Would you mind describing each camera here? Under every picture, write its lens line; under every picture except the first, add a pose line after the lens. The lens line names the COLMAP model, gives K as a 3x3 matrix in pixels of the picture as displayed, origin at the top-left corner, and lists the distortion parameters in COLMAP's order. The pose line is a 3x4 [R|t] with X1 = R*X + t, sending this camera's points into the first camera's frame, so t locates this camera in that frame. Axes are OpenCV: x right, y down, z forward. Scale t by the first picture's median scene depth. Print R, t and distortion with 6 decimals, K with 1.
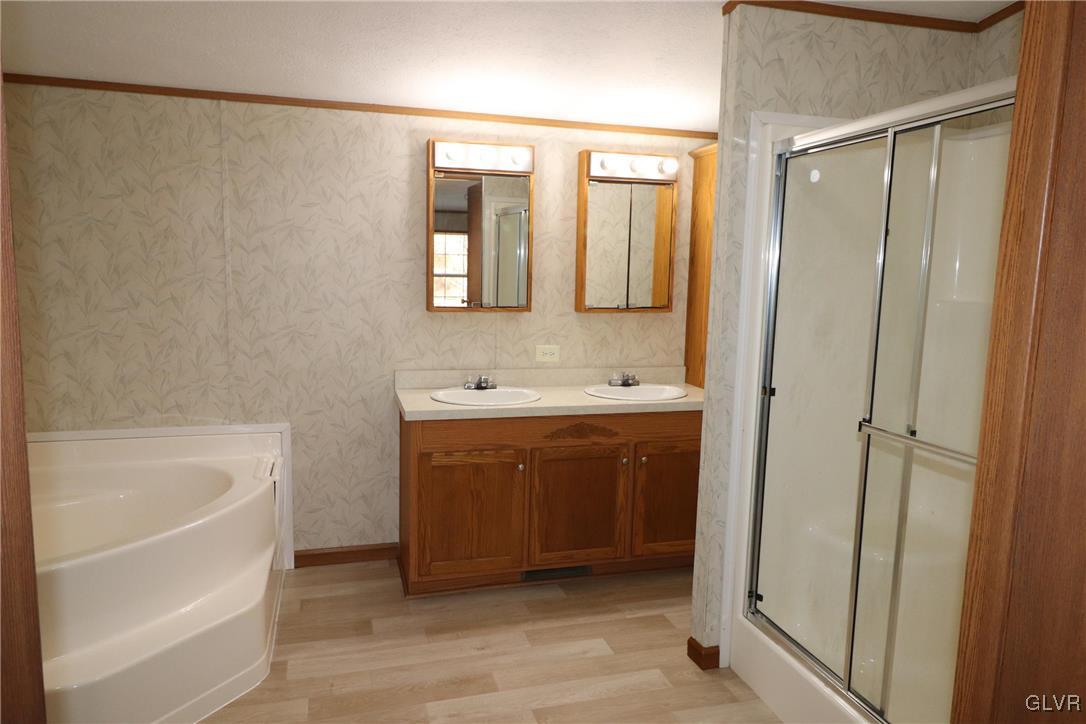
lens RADIAL K [[735.4, 0, 547.1], [0, 735.4, 354.1], [0, 0, 1]] dist [0.011918, -0.009925]
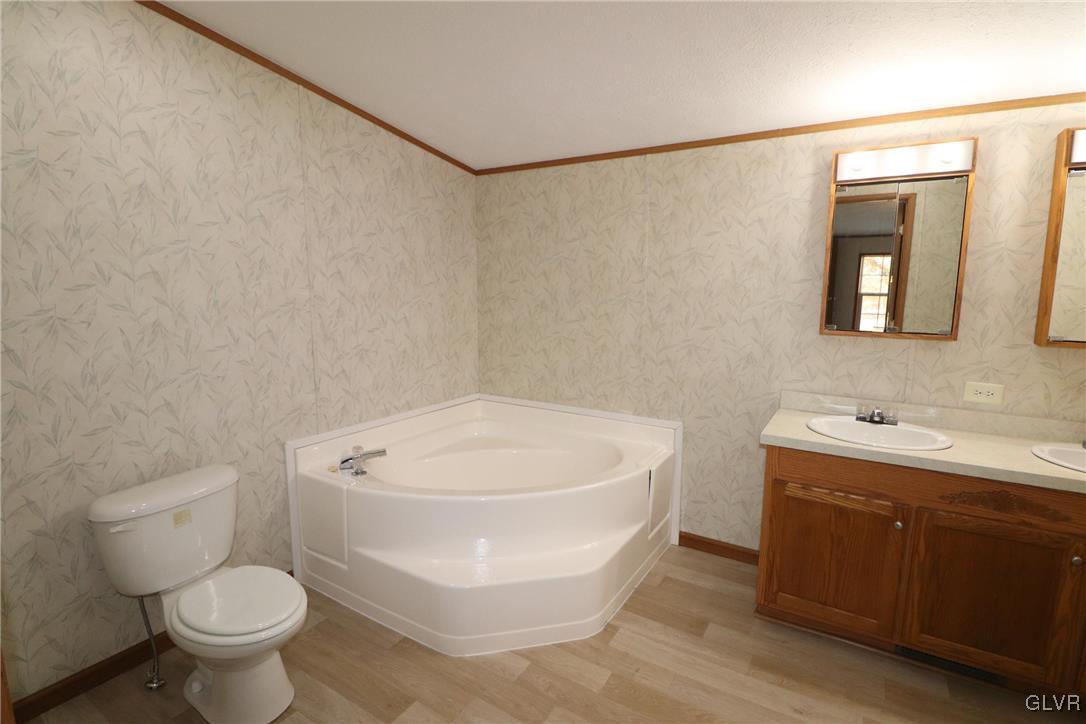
lens RADIAL K [[531.5, 0, 534.5], [0, 531.5, 358.0], [0, 0, 1]] dist [-0.003841, -0.009966]
pose [[0.655744, 0.087039, -0.749949, 0.123006], [-0.079408, 0.995774, 0.046136, -0.029995], [0.750795, 0.029299, 0.659885, 0.270582]]
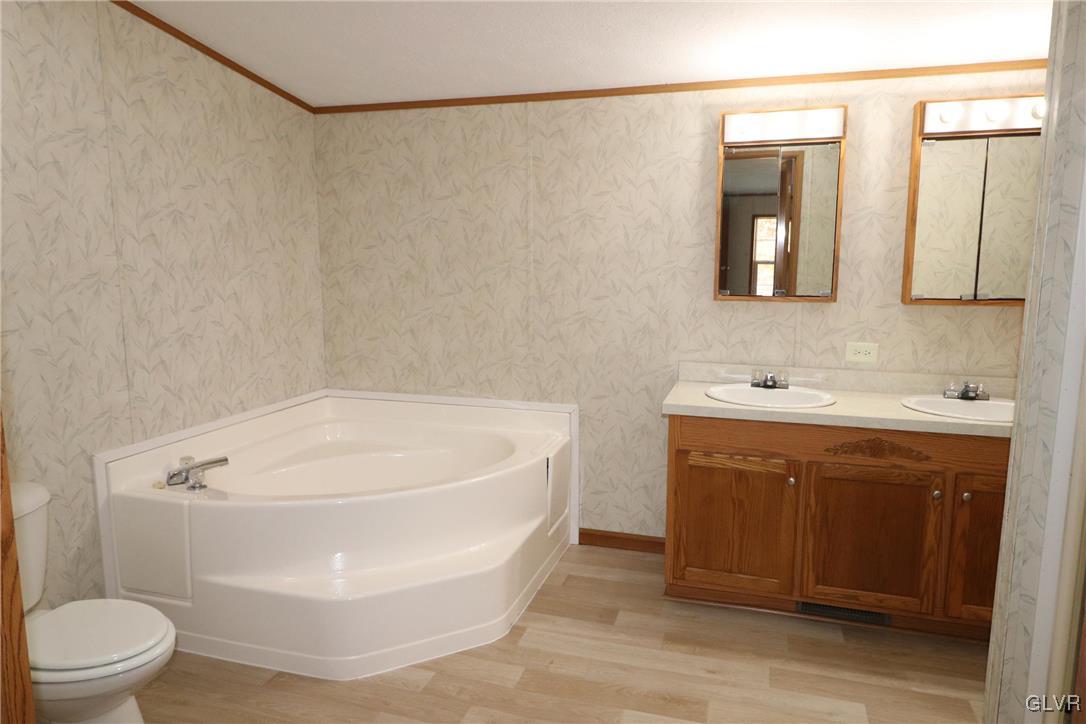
lens RADIAL K [[735.4, 0, 536.9], [0, 735.4, 354.7], [0, 0, 1]] dist [0.011918, -0.009925]
pose [[0.826762, 0.056275, -0.559730, 0.185705], [-0.048883, 0.998407, 0.028176, -0.004184], [0.560424, 0.004066, 0.828196, 0.107548]]
